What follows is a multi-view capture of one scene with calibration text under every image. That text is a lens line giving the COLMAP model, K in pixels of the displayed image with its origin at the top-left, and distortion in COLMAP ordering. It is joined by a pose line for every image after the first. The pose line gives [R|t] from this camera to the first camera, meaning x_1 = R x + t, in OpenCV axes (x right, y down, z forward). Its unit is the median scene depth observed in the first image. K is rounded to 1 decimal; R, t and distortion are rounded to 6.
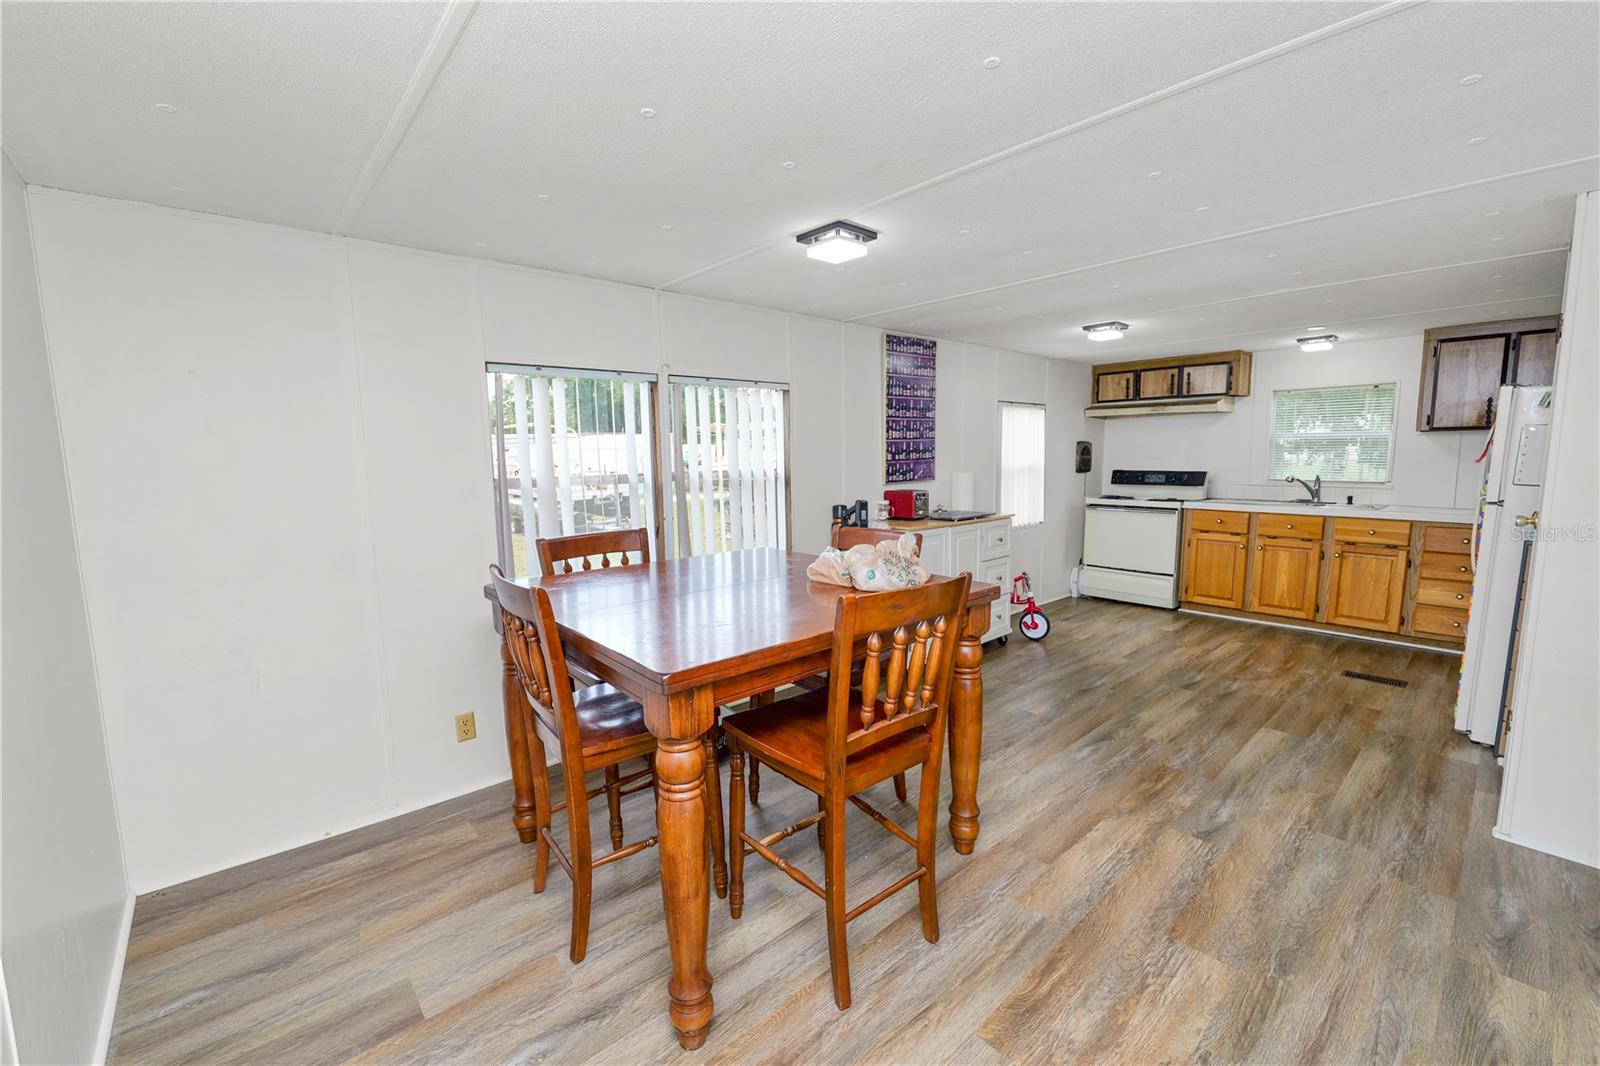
lens RADIAL K [[650.8, 0, 800.0], [0, 650.8, 533.0], [0, 0, 1]] dist [-0.017302, 0.000379]
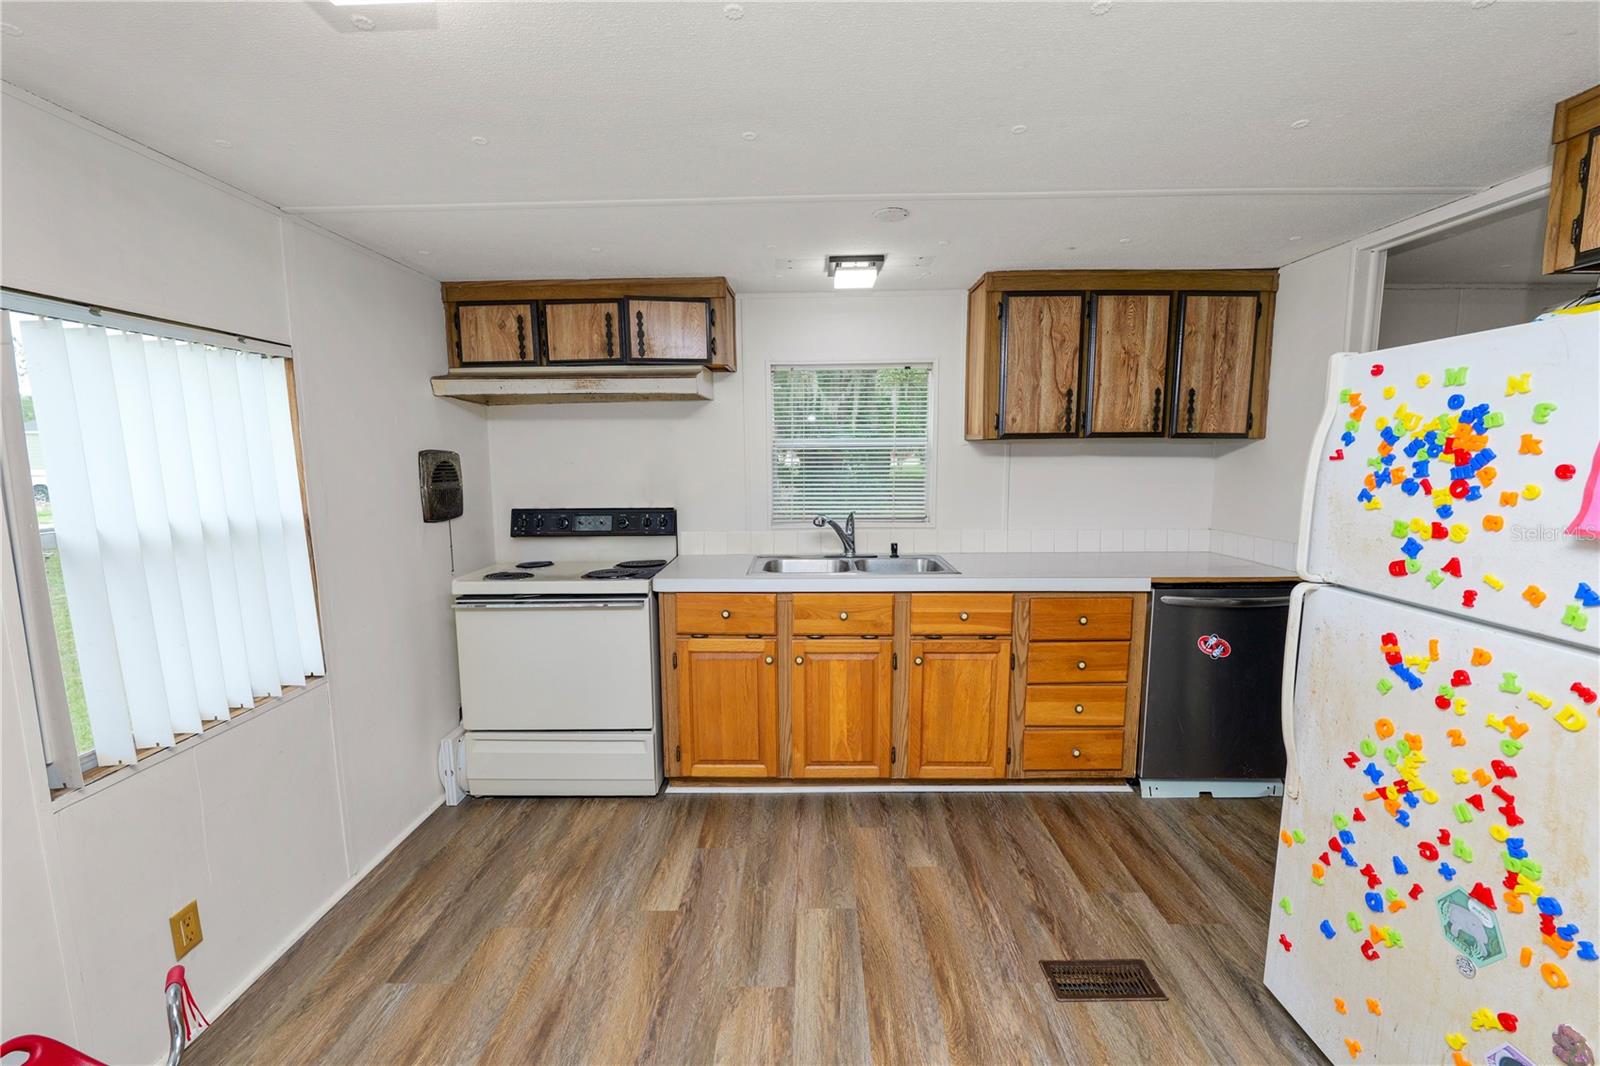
lens RADIAL K [[652.7, 0, 797.7], [0, 652.7, 533.0], [0, 0, 1]] dist [-0.011230, 0.000560]
pose [[0.678099, -0.084276, 0.730123, 0.370479], [0.090502, 0.995419, 0.030845, -0.103272], [-0.729377, 0.045161, 0.682619, 0.699365]]
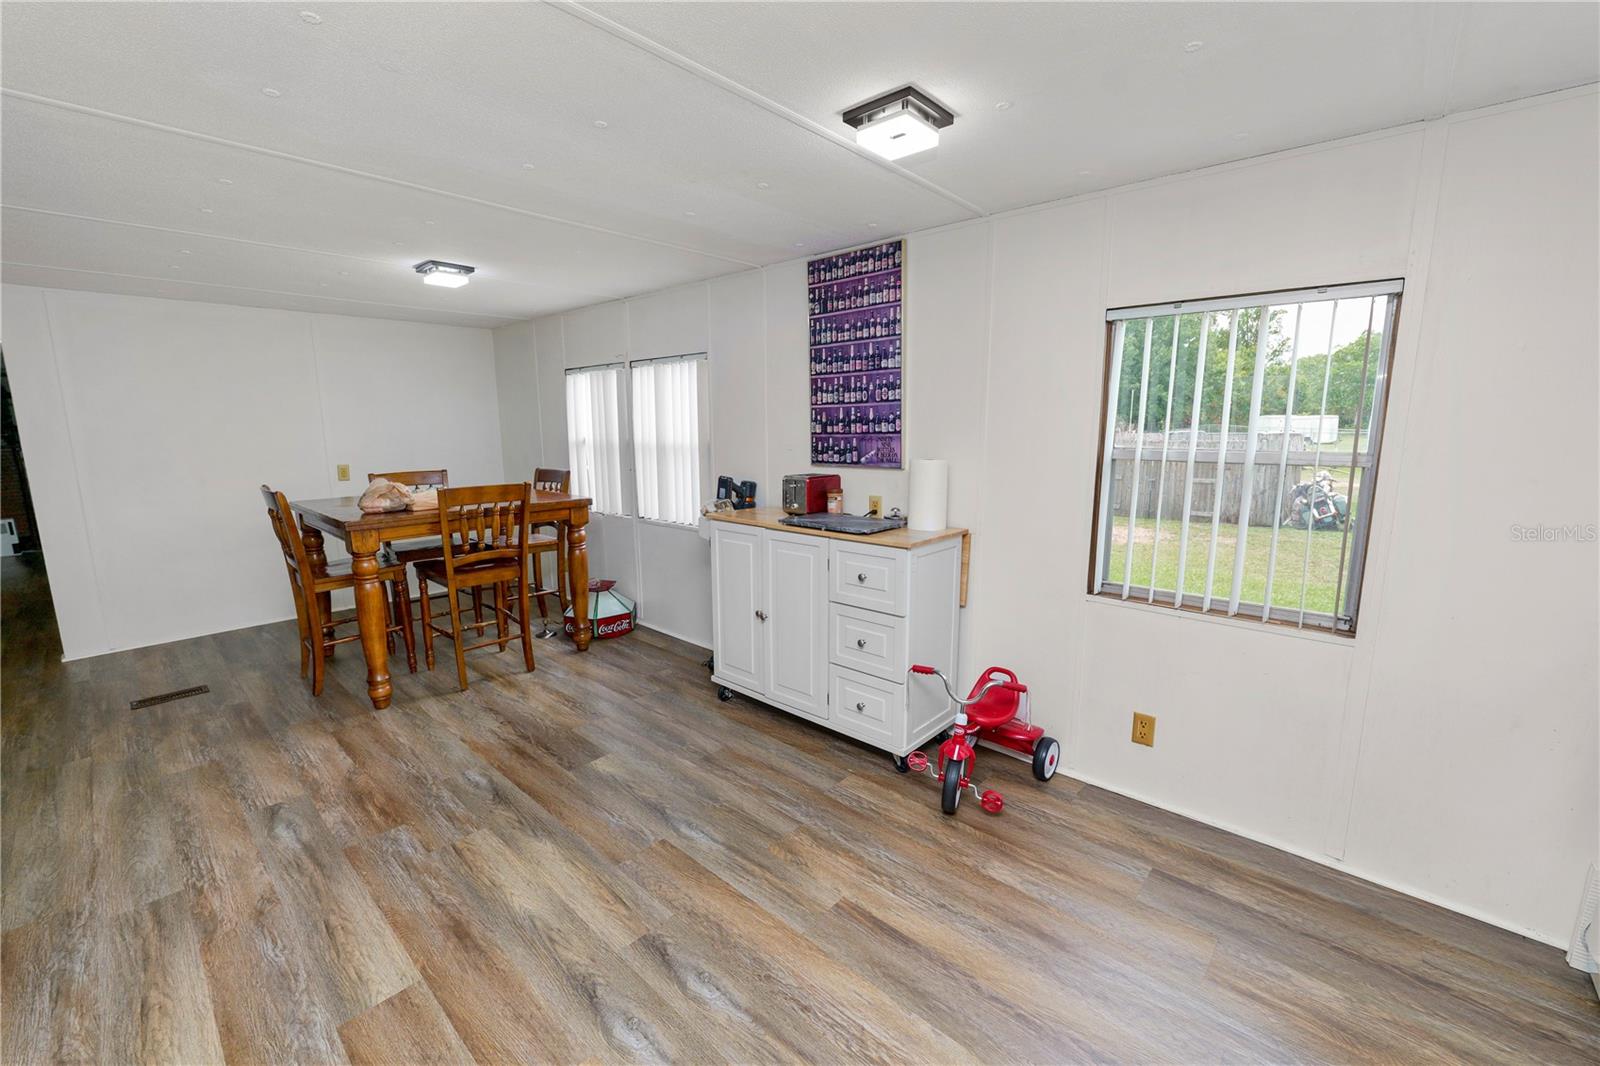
lens RADIAL K [[652.7, 0, 797.7], [0, 652.7, 533.0], [0, 0, 1]] dist [-0.011230, 0.000560]
pose [[0.105105, 0.182704, -0.977534, 0.833103], [-0.117220, 0.978402, 0.170263, -0.116781], [0.987528, 0.096691, 0.124252, 0.839718]]
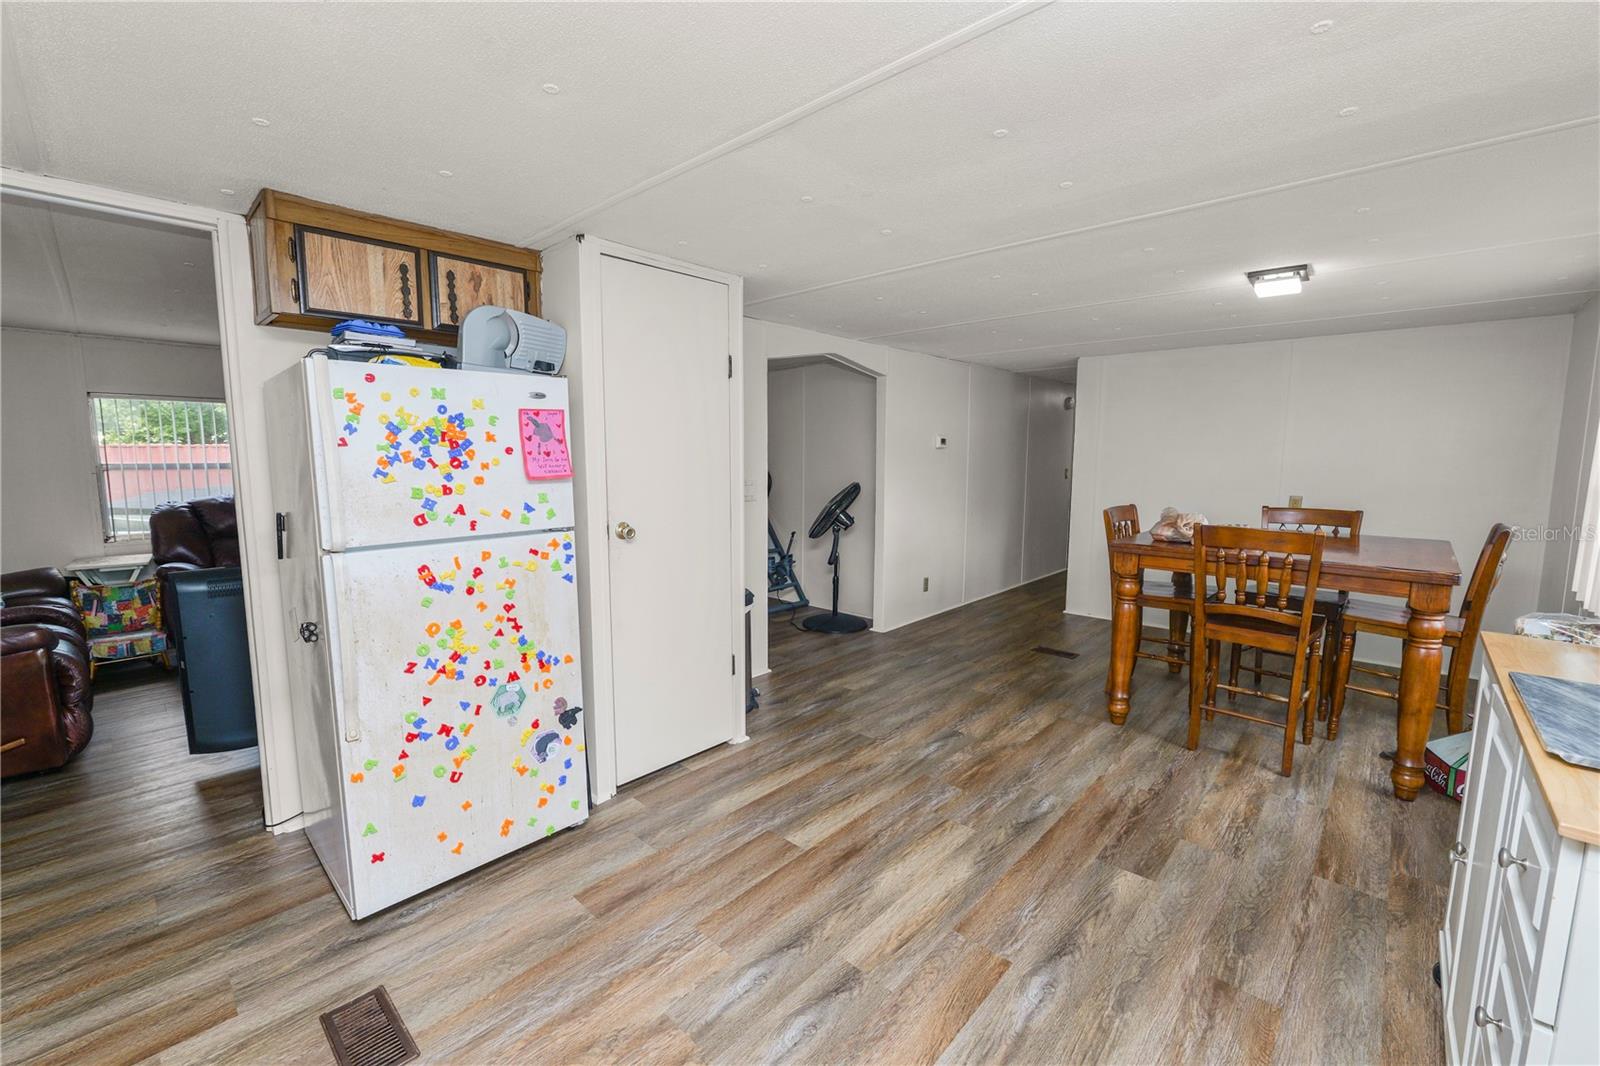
lens RADIAL K [[652.7, 0, 797.7], [0, 652.7, 533.0], [0, 0, 1]] dist [-0.011230, 0.000560]
pose [[-0.995434, 0.024216, -0.092329, 0.551649], [0.000639, 0.968952, 0.247246, -0.149558], [0.095450, 0.246059, -0.964544, 1.124775]]
